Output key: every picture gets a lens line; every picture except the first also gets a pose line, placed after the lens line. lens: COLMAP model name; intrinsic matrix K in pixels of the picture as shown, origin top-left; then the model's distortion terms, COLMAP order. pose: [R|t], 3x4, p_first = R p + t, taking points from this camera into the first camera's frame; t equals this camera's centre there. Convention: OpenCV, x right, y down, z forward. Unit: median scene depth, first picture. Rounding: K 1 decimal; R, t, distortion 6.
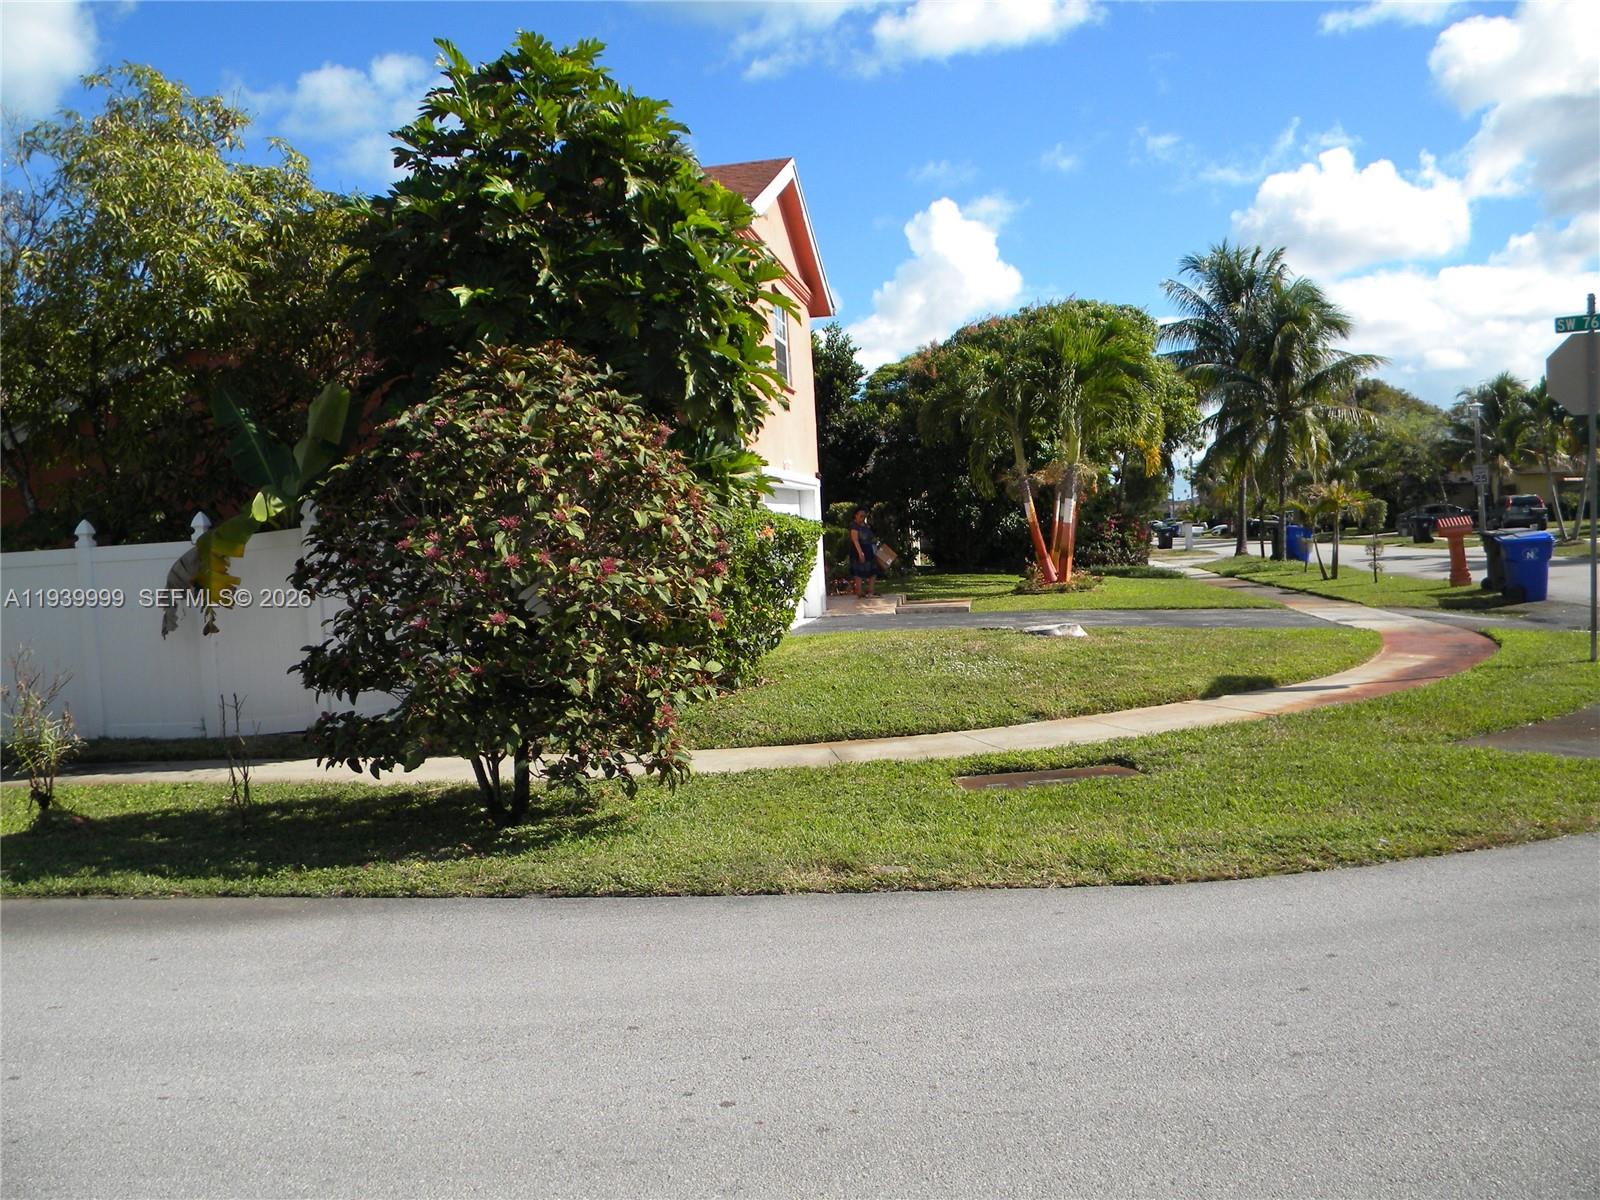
lens RADIAL K [[1339.8, 0, 816.3], [0, 1339.8, 620.4], [0, 0, 1]] dist [-0.216271, 0.230221]
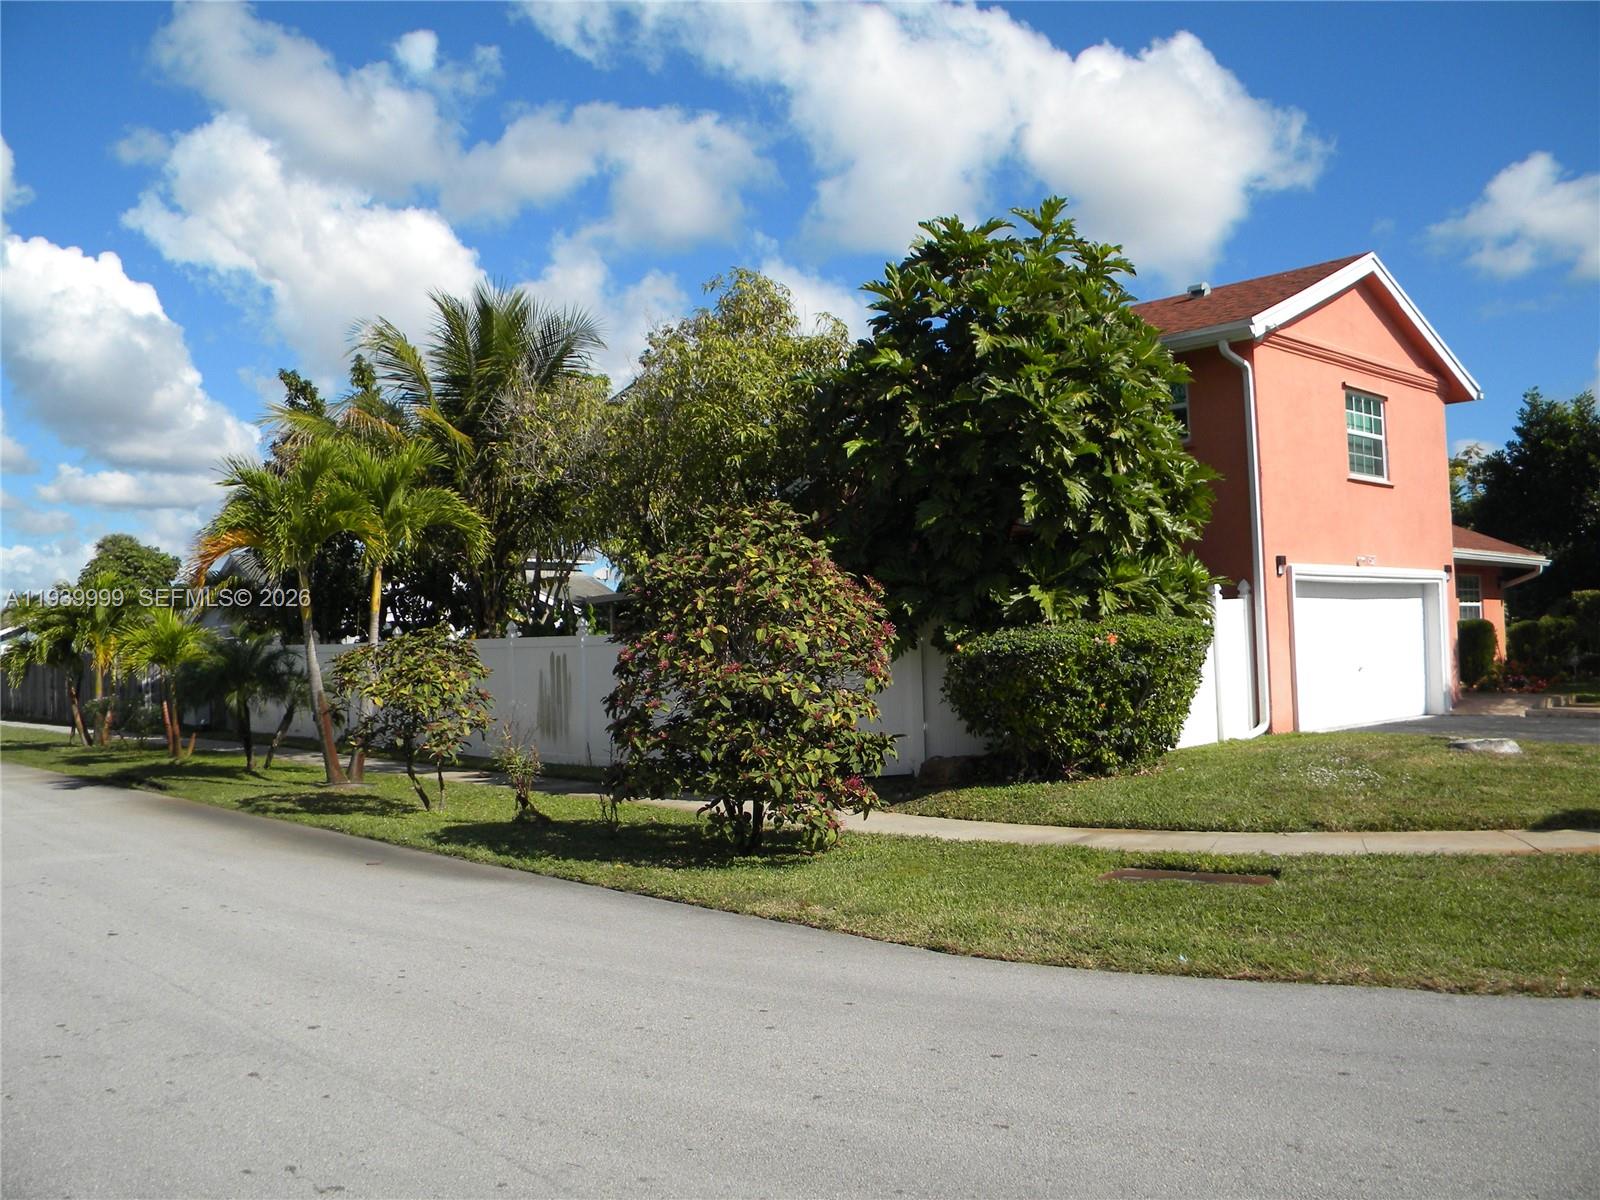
lens RADIAL K [[1337.2, 0, 800.0], [0, 1337.2, 600.0], [0, 0, 1]] dist [-0.185793, 0.161592]
pose [[0.786114, 0.013155, -0.617942, 0.489968], [-0.055427, 0.997246, -0.049282, -0.032032], [0.615592, 0.072992, 0.784678, -0.043645]]
